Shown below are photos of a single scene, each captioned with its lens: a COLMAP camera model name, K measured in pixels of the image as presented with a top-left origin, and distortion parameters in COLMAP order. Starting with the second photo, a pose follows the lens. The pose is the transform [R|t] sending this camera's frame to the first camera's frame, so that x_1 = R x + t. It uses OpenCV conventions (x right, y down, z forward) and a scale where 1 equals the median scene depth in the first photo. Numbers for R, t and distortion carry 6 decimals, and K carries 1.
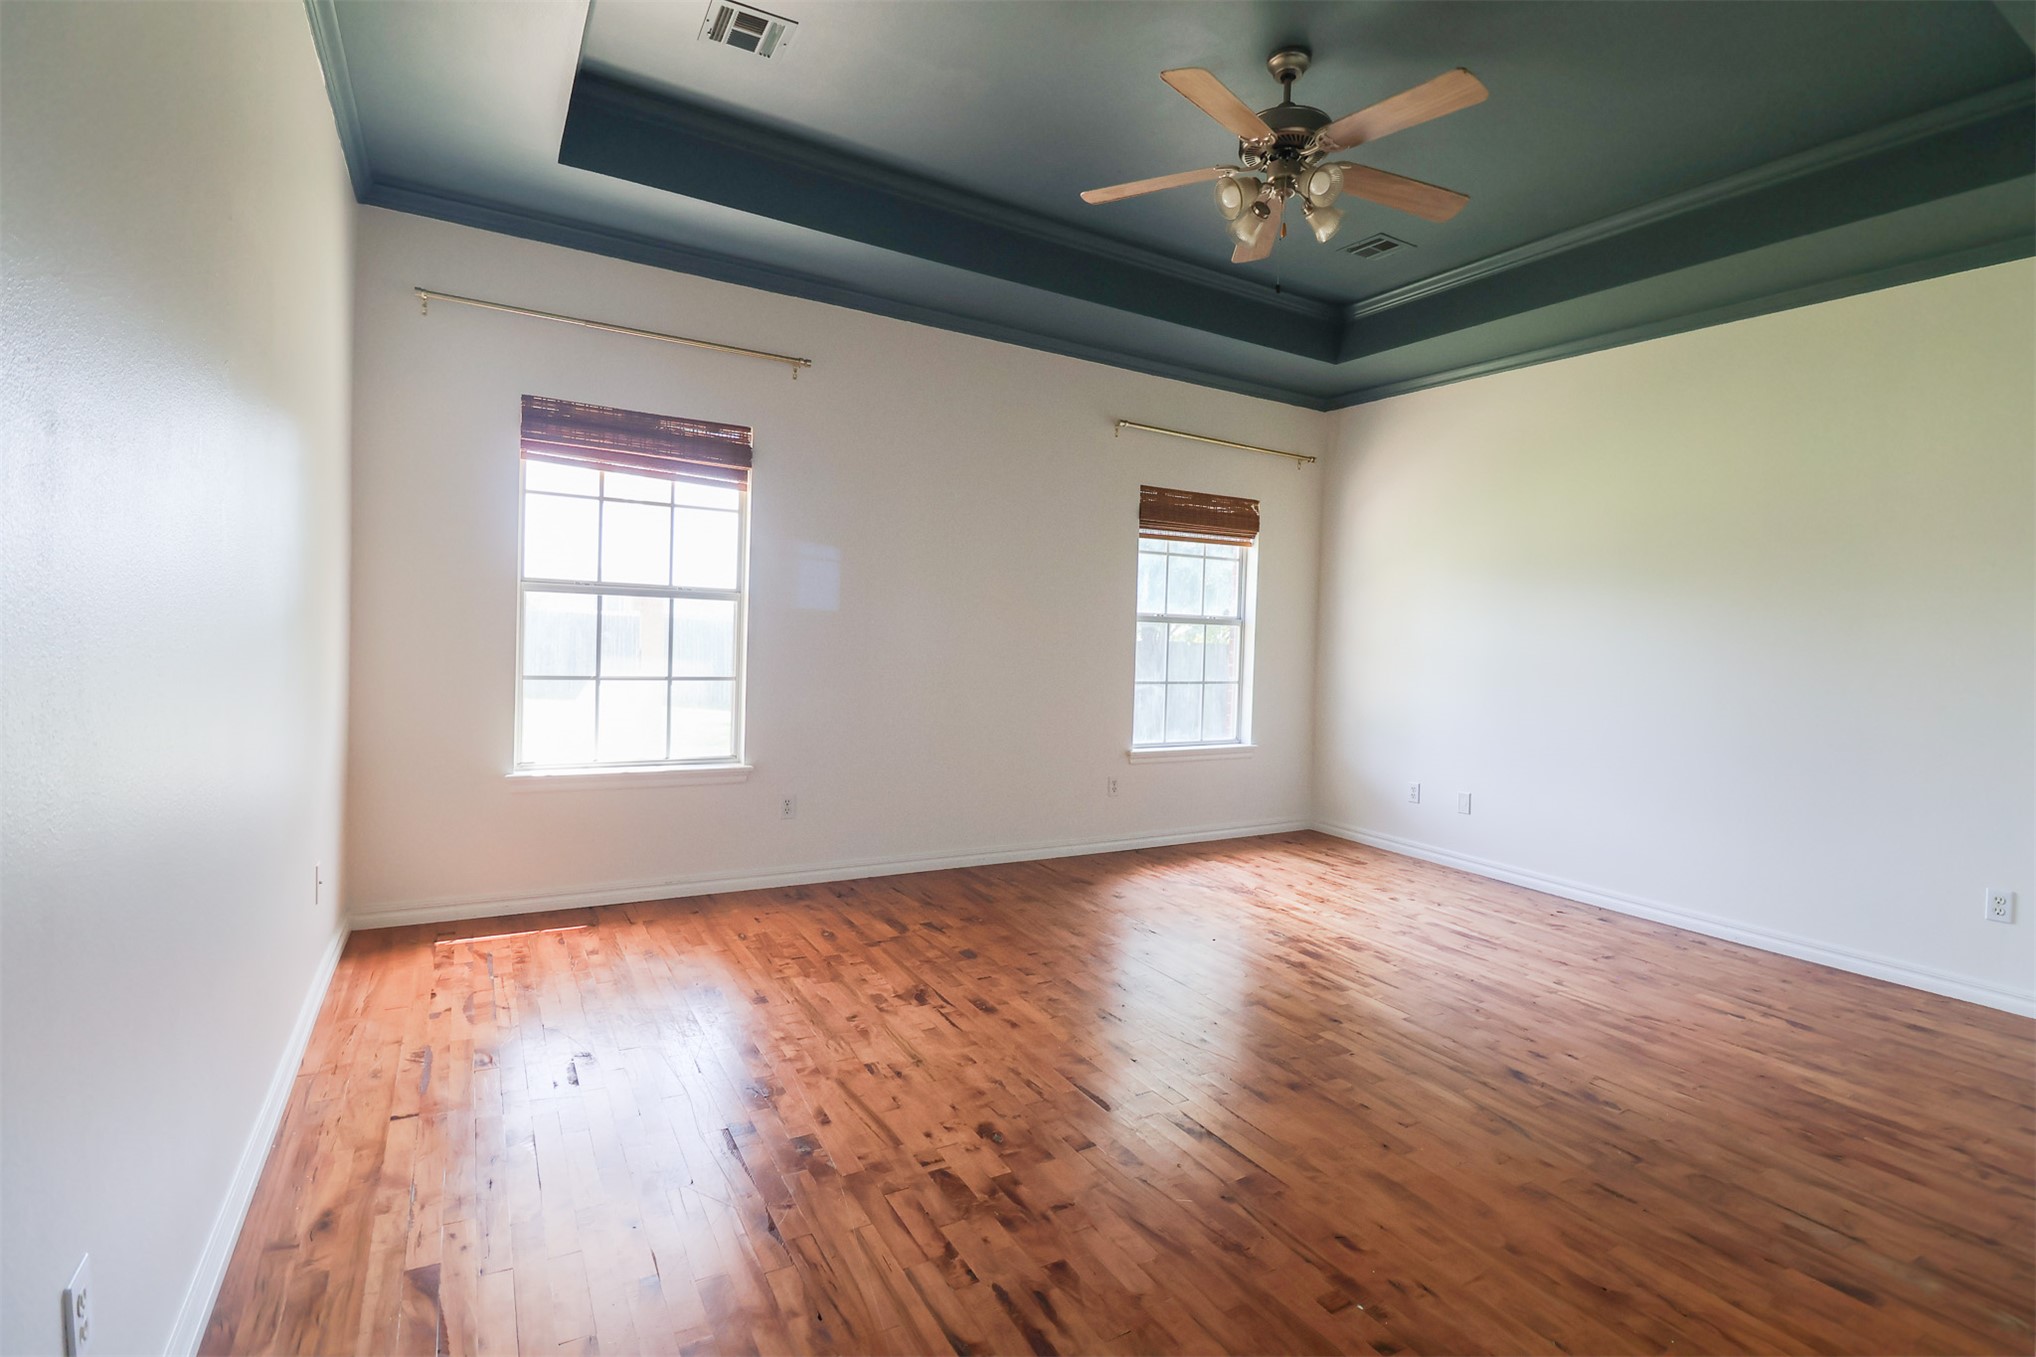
lens RADIAL K [[961.6, 0, 1019.2], [0, 961.6, 660.8], [0, 0, 1]] dist [-0.002978, -0.001023]
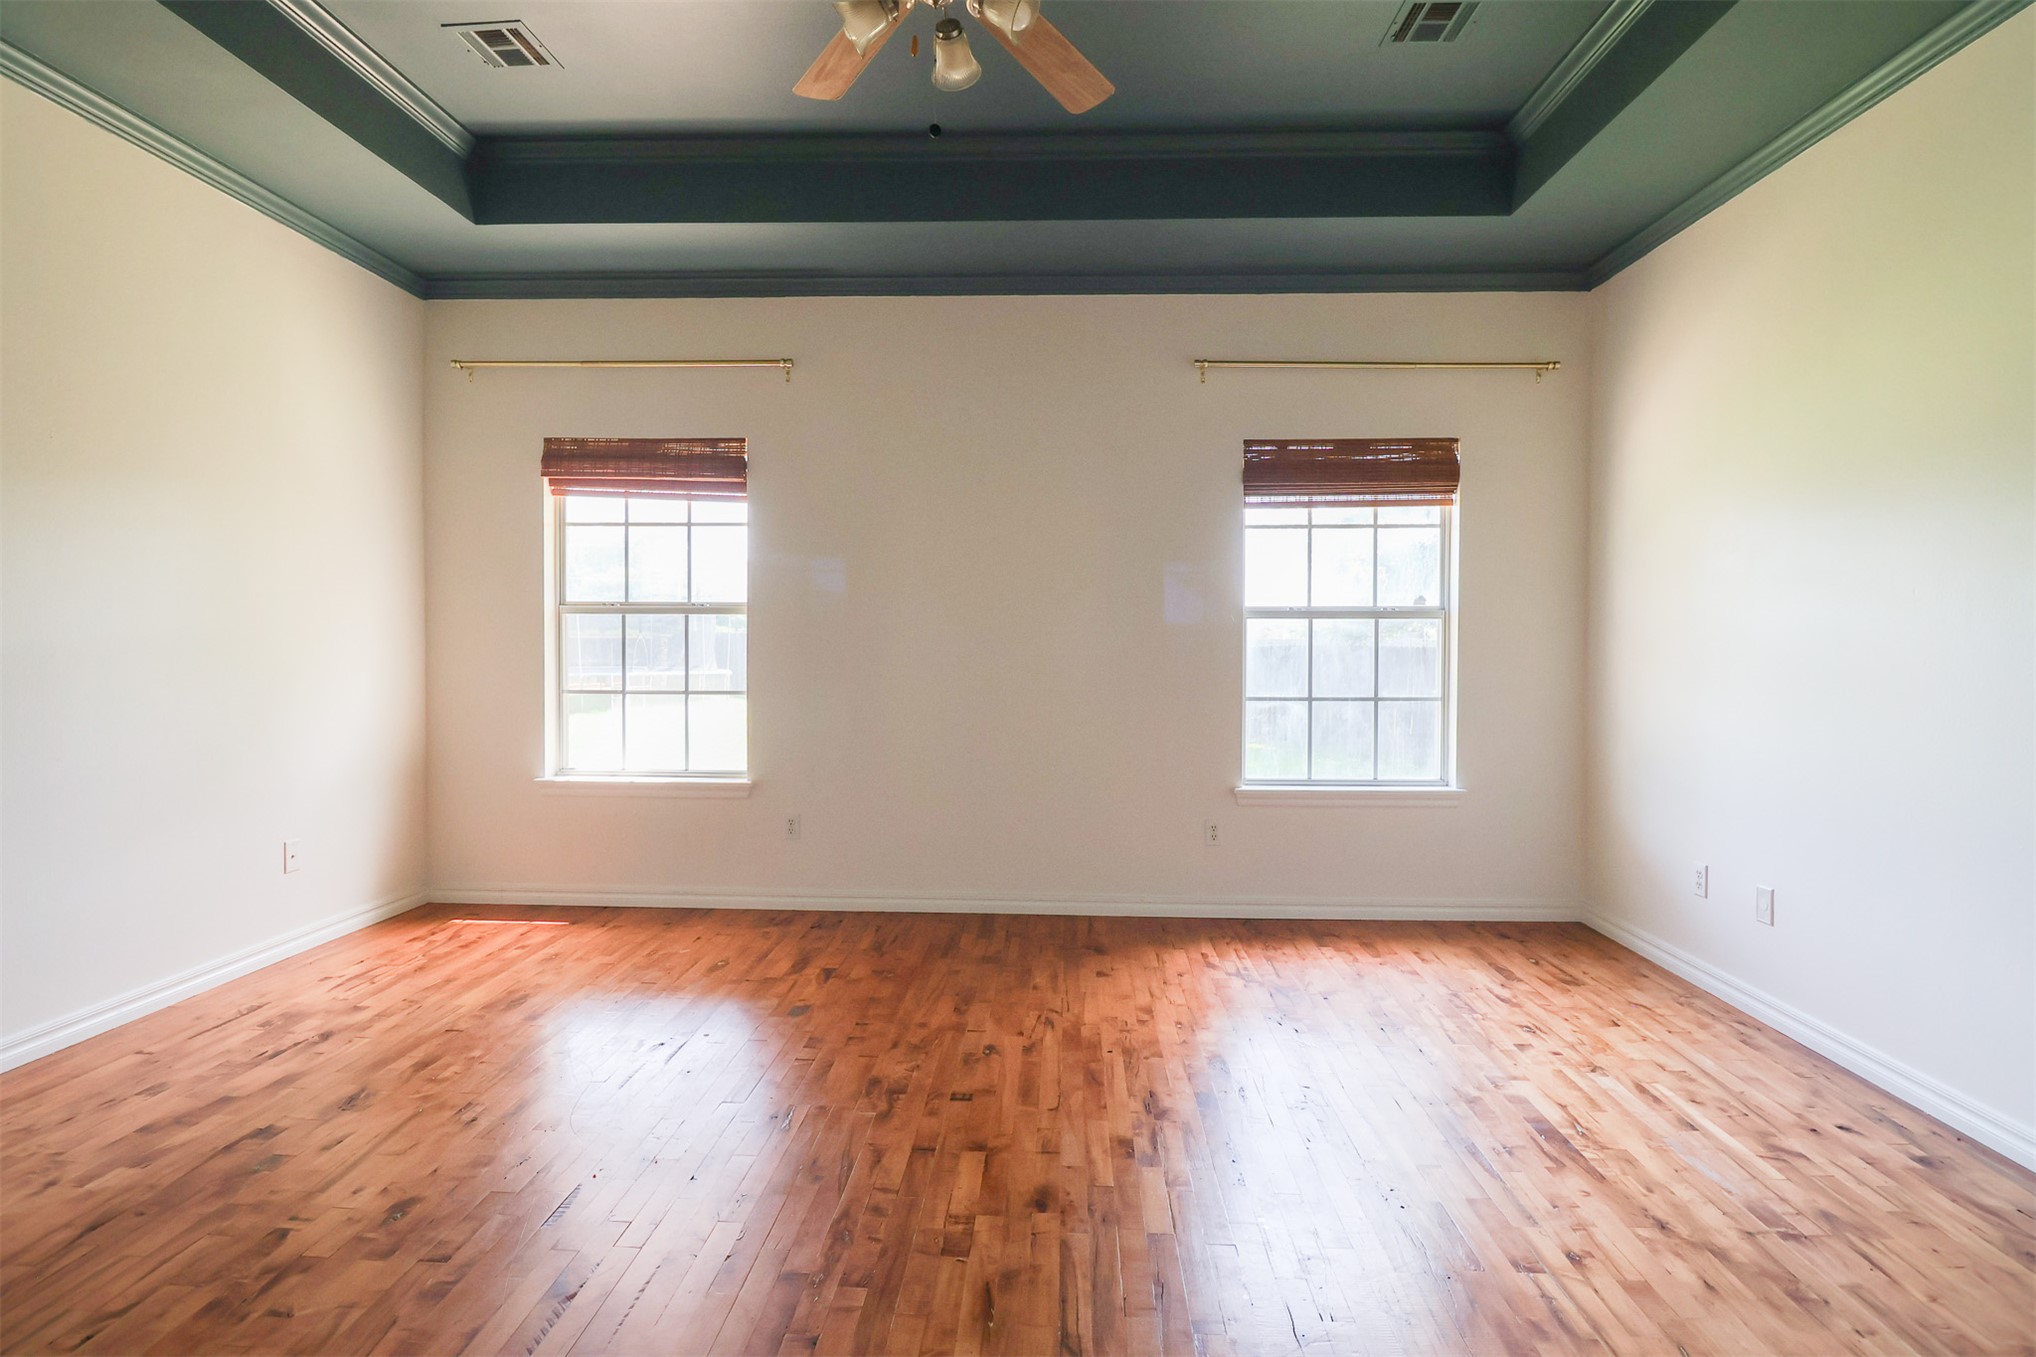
lens RADIAL K [[993.4, 0, 1031.0], [0, 993.4, 666.0], [0, 0, 1]] dist [0.001438, -0.013638]
pose [[0.833454, -0.017191, -0.552321, 0.524229], [0.008599, 0.999798, -0.018142, 0.012316], [0.552522, 0.010371, 0.833434, 0.314581]]
